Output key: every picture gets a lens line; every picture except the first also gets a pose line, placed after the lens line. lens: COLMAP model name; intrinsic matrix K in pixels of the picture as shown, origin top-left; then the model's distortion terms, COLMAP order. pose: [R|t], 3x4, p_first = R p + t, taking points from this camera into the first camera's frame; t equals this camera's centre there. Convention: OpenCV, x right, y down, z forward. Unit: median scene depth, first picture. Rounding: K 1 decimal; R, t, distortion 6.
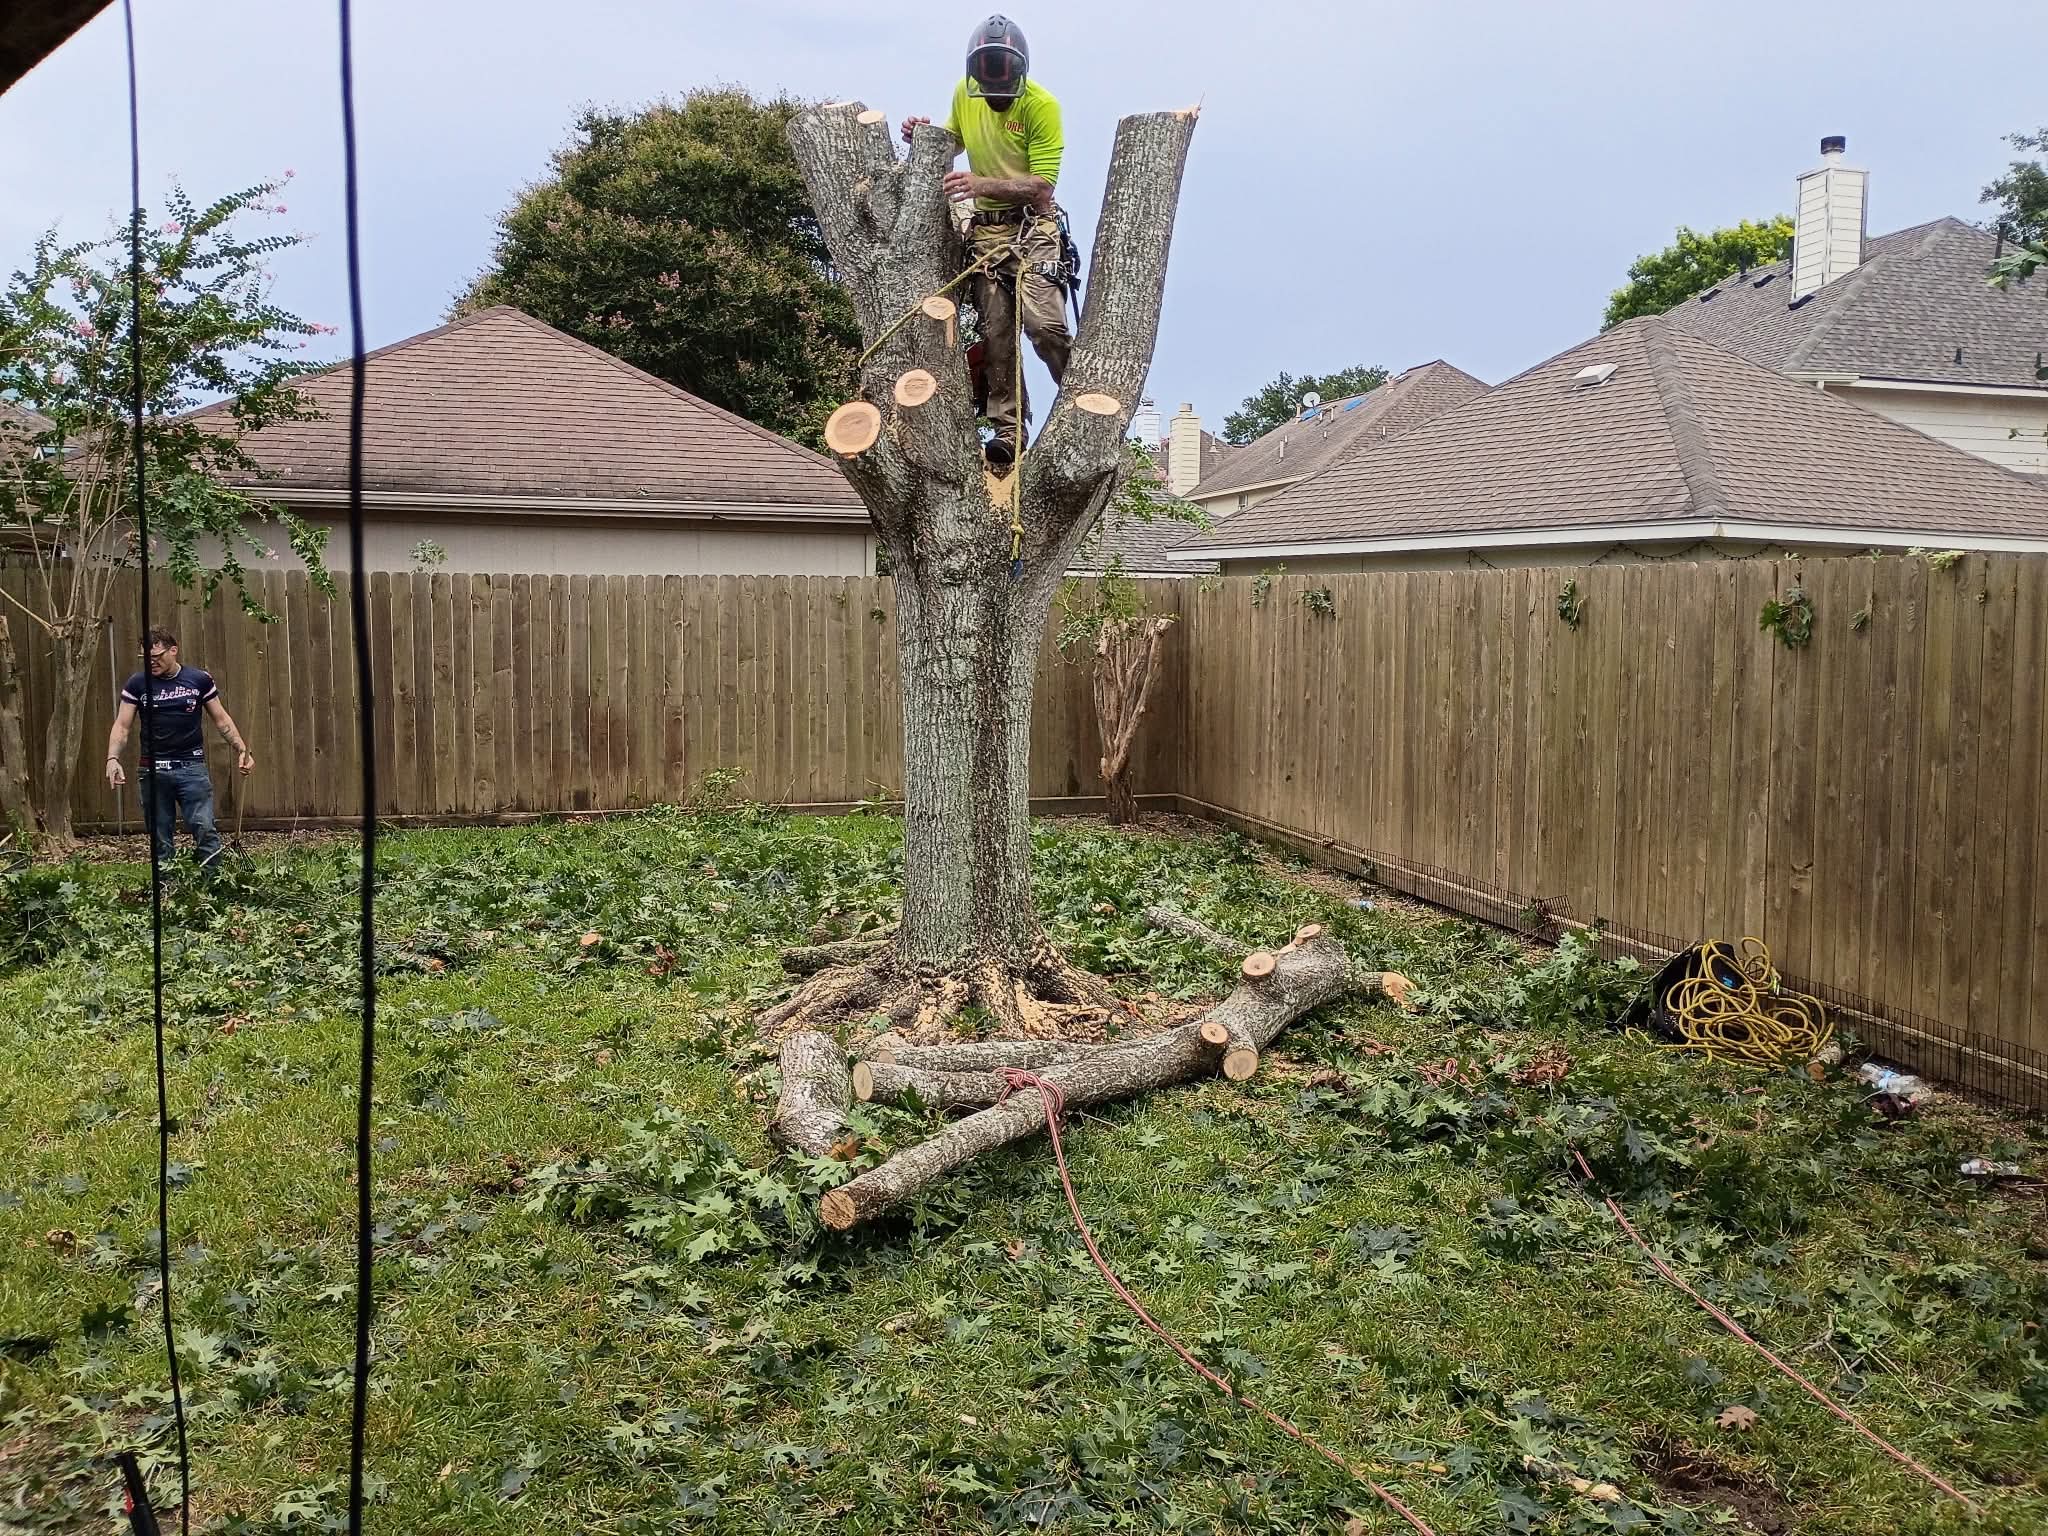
lens RADIAL K [[1721.1, 0, 1041.8], [0, 1721.1, 745.9], [0, 0, 1]] dist [0.041835, -0.042003]
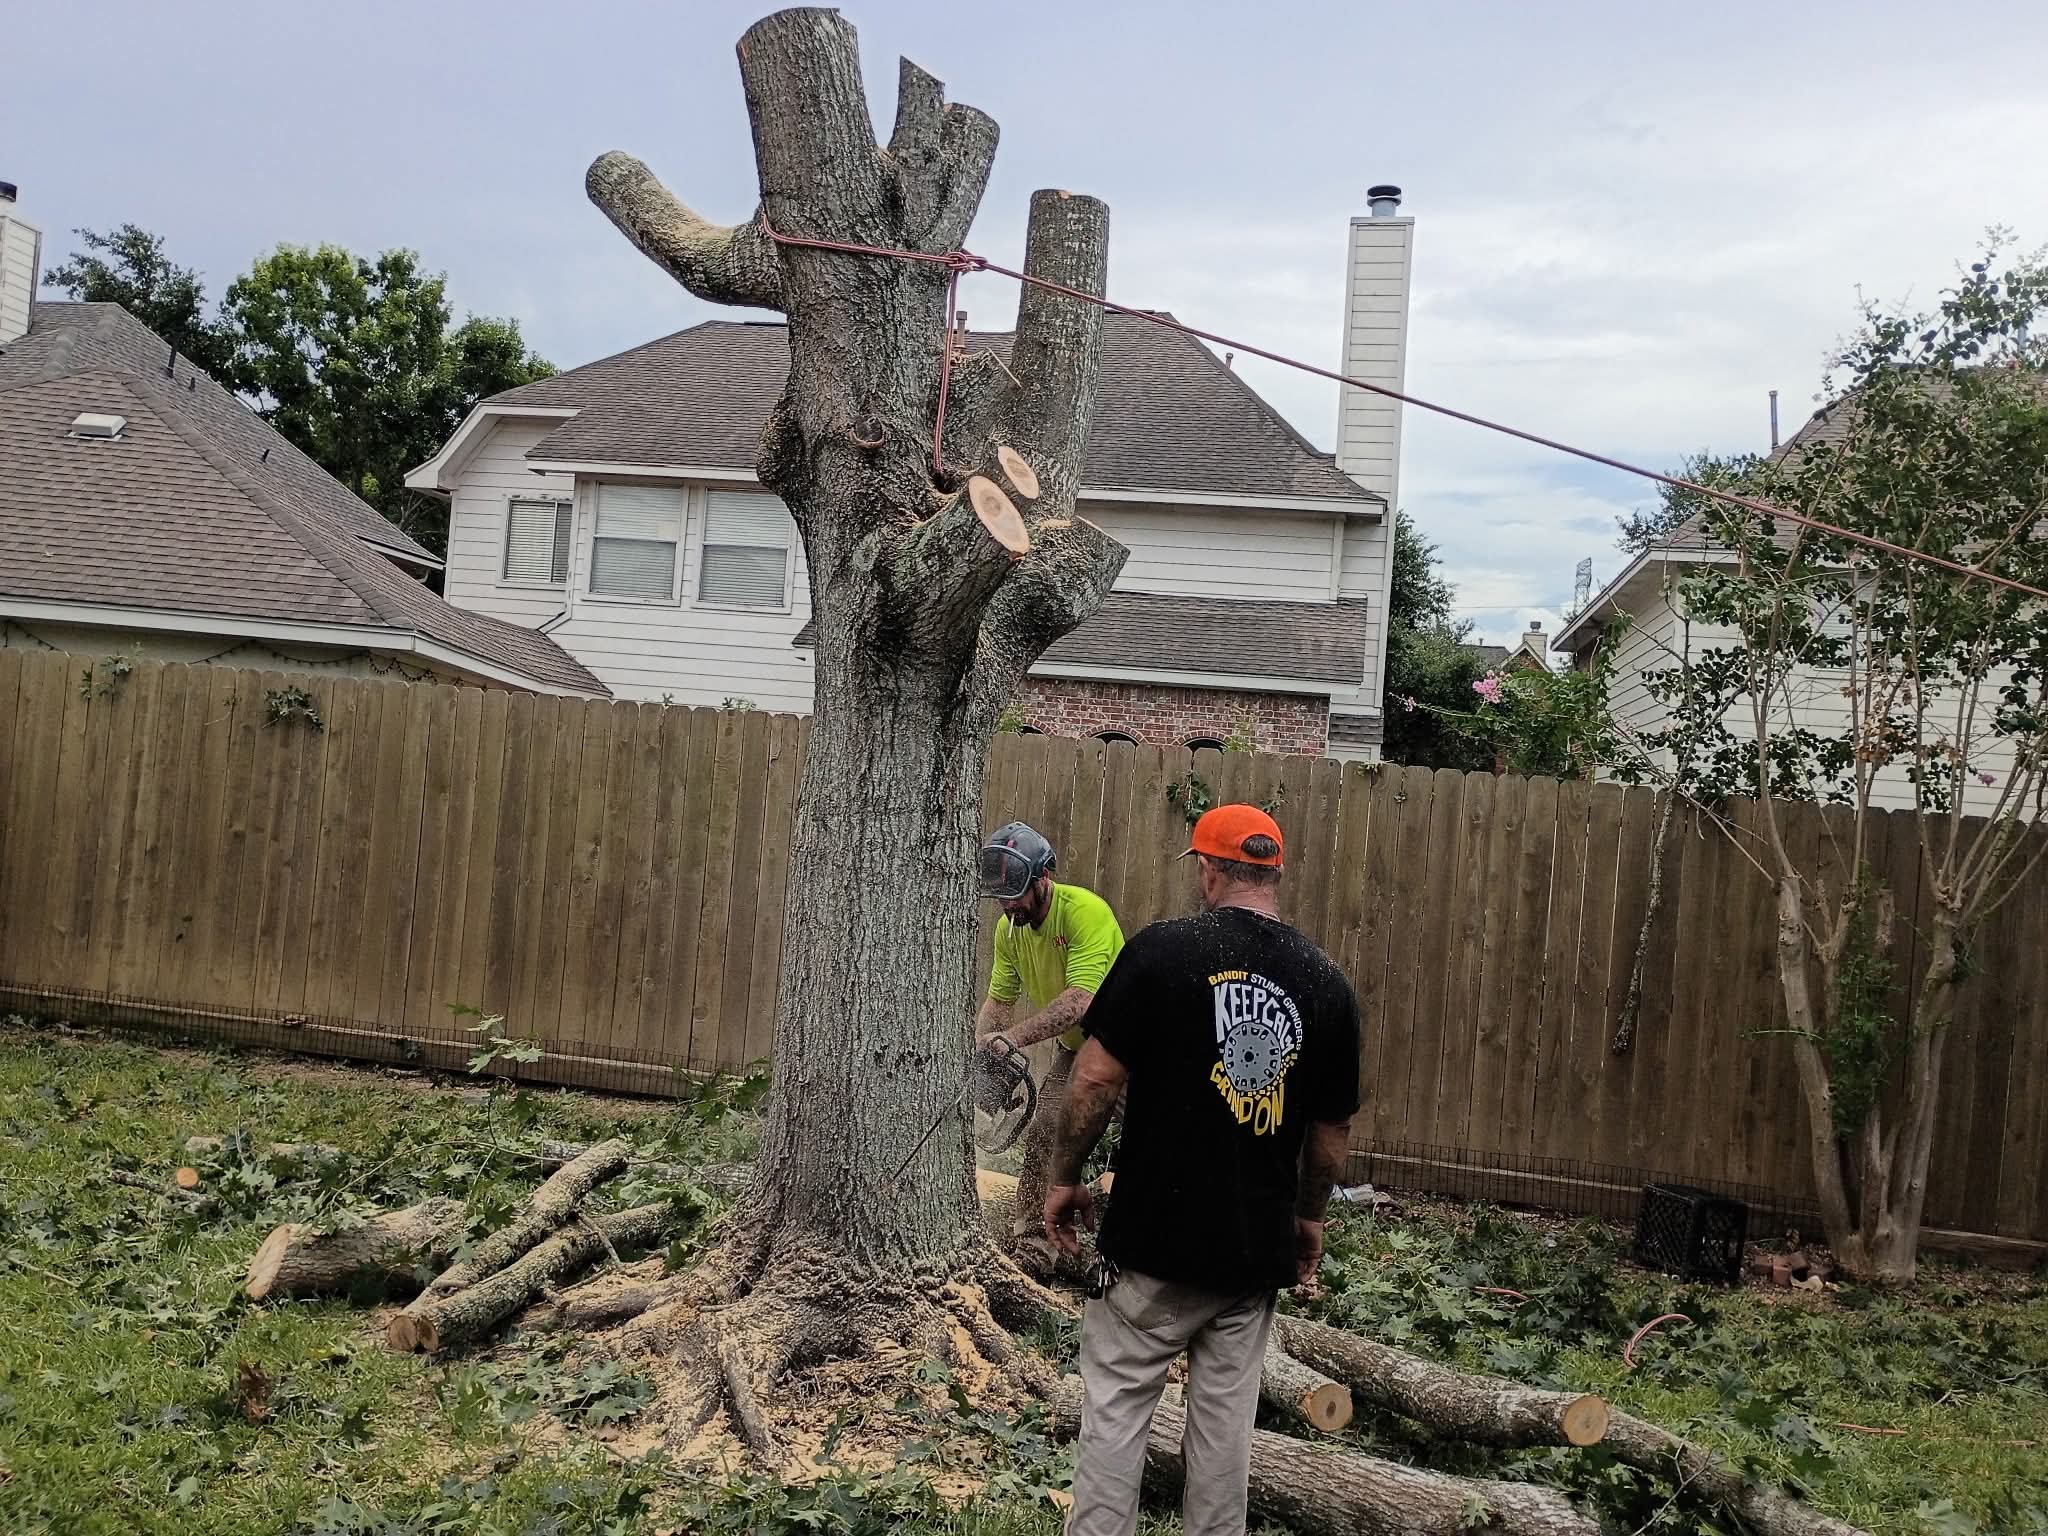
lens RADIAL K [[1721.1, 0, 1007.7], [0, 1721.1, 775.4], [0, 0, 1]] dist [0.041835, -0.042003]
pose [[0.439410, 0.038349, 0.897468, -0.433014], [-0.011448, 0.999246, -0.037093, -0.031022], [-0.898214, 0.006025, 0.439517, 0.412262]]
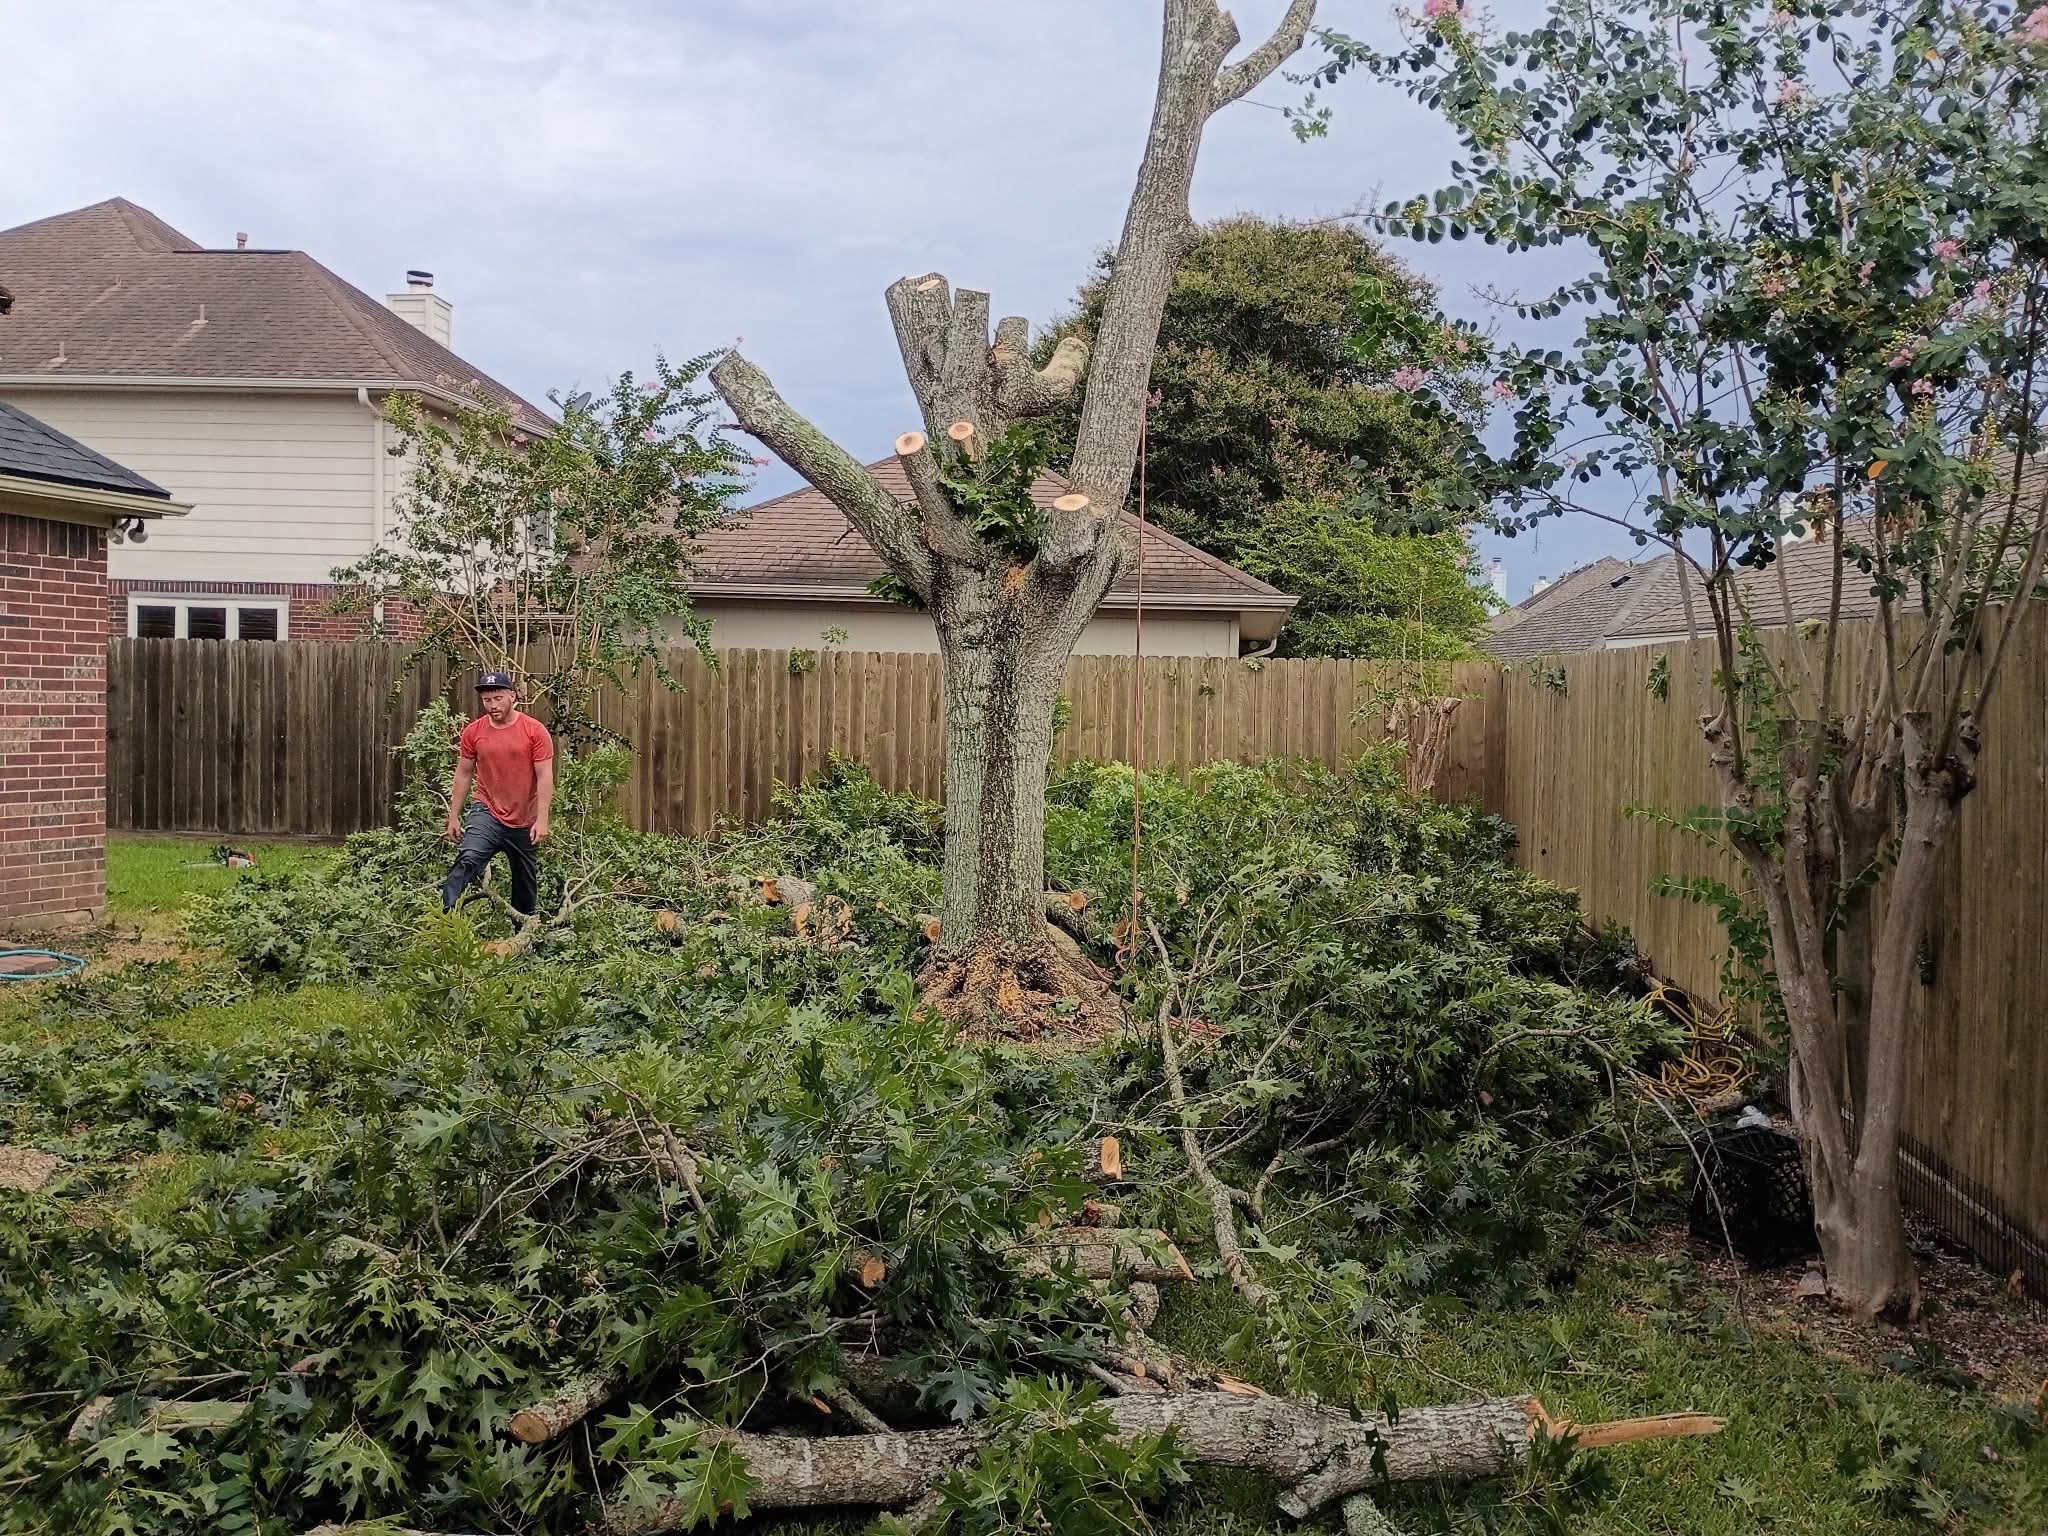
lens RADIAL K [[1721.1, 0, 1034.0], [0, 1721.1, 756.8], [0, 0, 1]] dist [0.041835, -0.042003]
pose [[0.927411, 0.028518, -0.372954, 0.284541], [-0.047283, 0.998029, -0.041263, 0.021687], [0.371042, 0.055903, 0.926932, -0.086460]]
